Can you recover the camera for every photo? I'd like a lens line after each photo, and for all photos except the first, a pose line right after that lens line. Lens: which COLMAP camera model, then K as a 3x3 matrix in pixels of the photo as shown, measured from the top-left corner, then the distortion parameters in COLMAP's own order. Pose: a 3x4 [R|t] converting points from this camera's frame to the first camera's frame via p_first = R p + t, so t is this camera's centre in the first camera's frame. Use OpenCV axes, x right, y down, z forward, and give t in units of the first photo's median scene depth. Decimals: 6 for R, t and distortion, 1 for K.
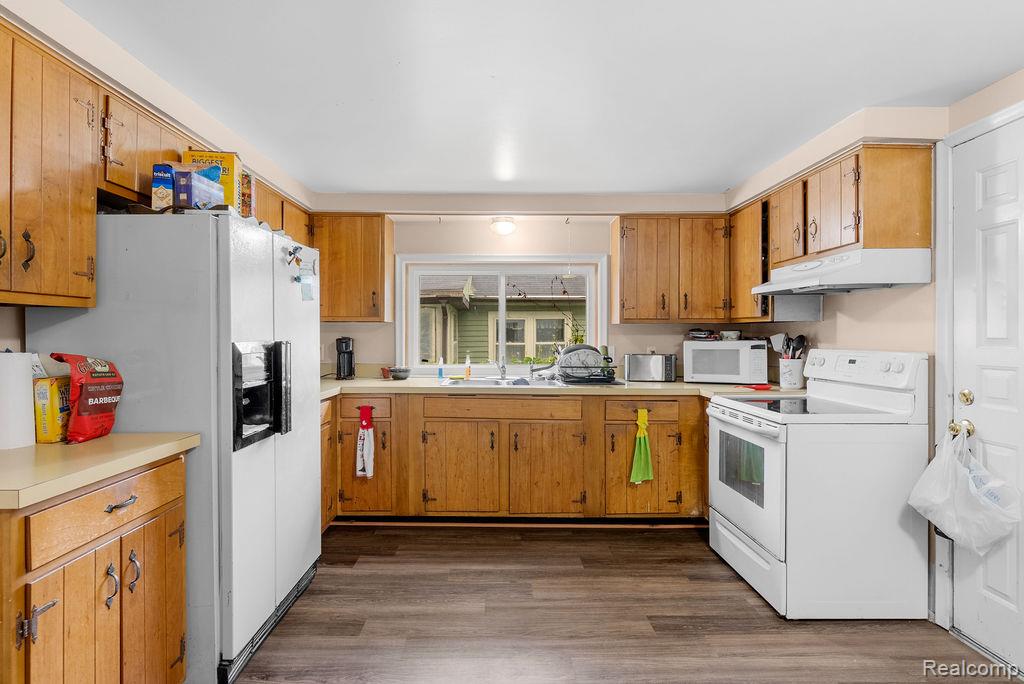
lens RADIAL K [[518.7, 0, 509.6], [0, 518.7, 337.5], [0, 0, 1]] dist [-0.000278, -0.000047]
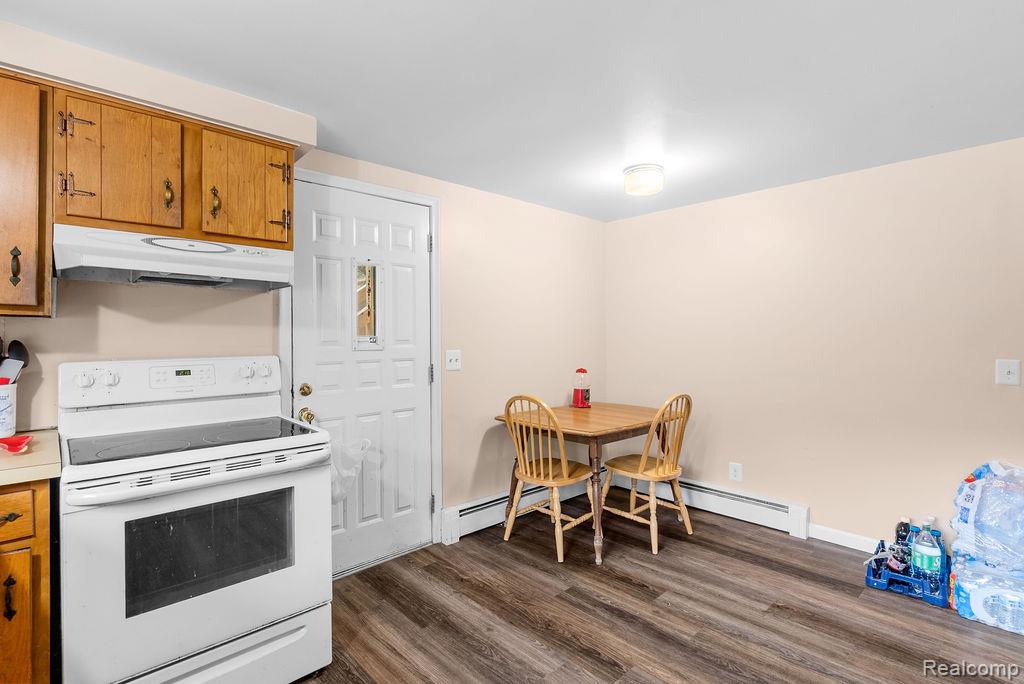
lens RADIAL K [[488.9, 0, 511.7], [0, 488.9, 336.4], [0, 0, 1]] dist [-0.000257, -0.000028]
pose [[-0.675125, 0.005066, 0.737686, -0.302473], [0.009791, 0.999950, 0.002093, -0.008171], [-0.737639, 0.008635, -0.675140, 1.421443]]
